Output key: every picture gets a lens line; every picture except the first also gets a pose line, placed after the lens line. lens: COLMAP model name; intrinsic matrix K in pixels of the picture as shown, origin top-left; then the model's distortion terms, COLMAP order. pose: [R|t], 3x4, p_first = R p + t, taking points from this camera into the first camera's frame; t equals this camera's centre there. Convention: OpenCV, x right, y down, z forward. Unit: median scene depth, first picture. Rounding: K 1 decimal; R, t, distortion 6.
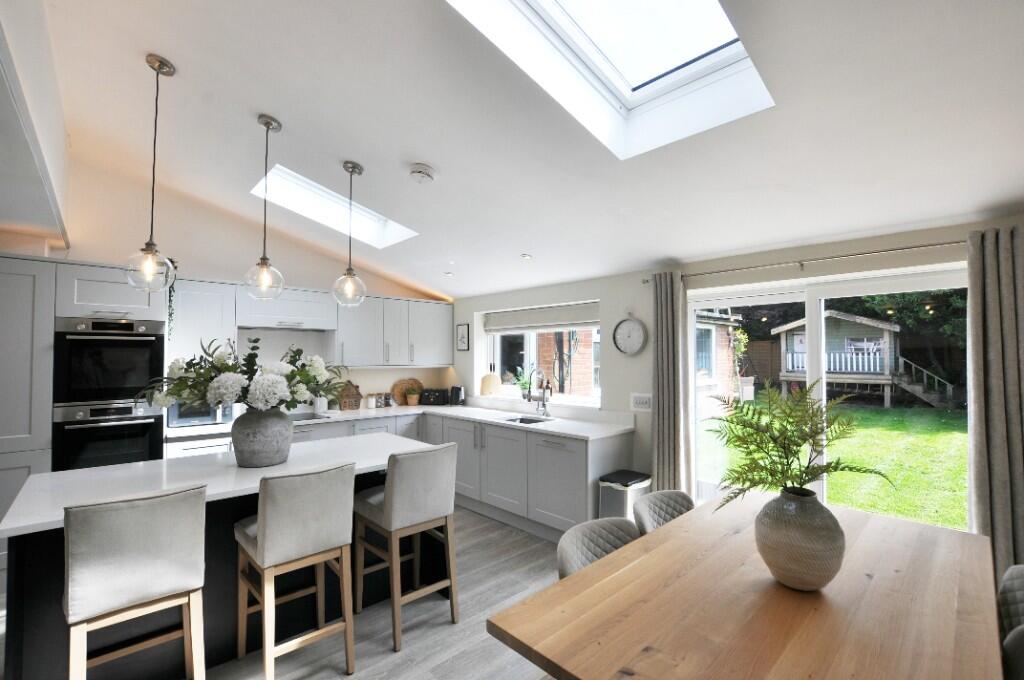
lens RADIAL K [[450.7, 0, 508.5], [0, 450.7, 342.8], [0, 0, 1]] dist [-0.016269, 0.000066]
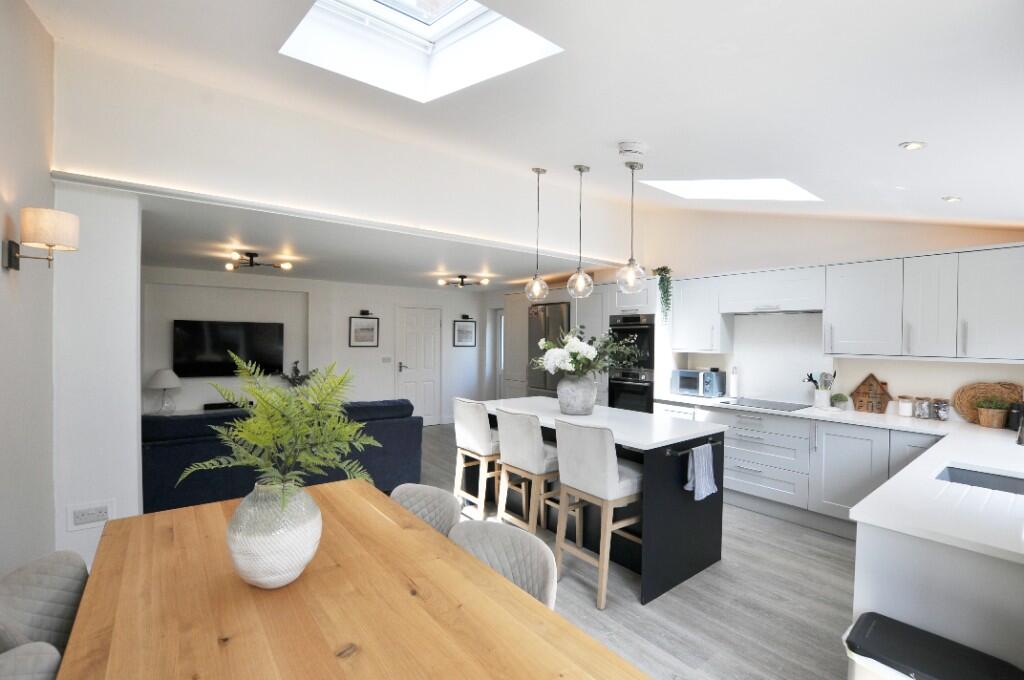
lens RADIAL K [[450.7, 0, 508.5], [0, 450.7, 342.8], [0, 0, 1]] dist [-0.016269, 0.000066]
pose [[-0.084889, 0.009227, -0.996348, 0.656476], [0.017293, 0.999820, 0.007786, 0.022014], [0.996240, -0.016569, -0.085033, 0.671249]]
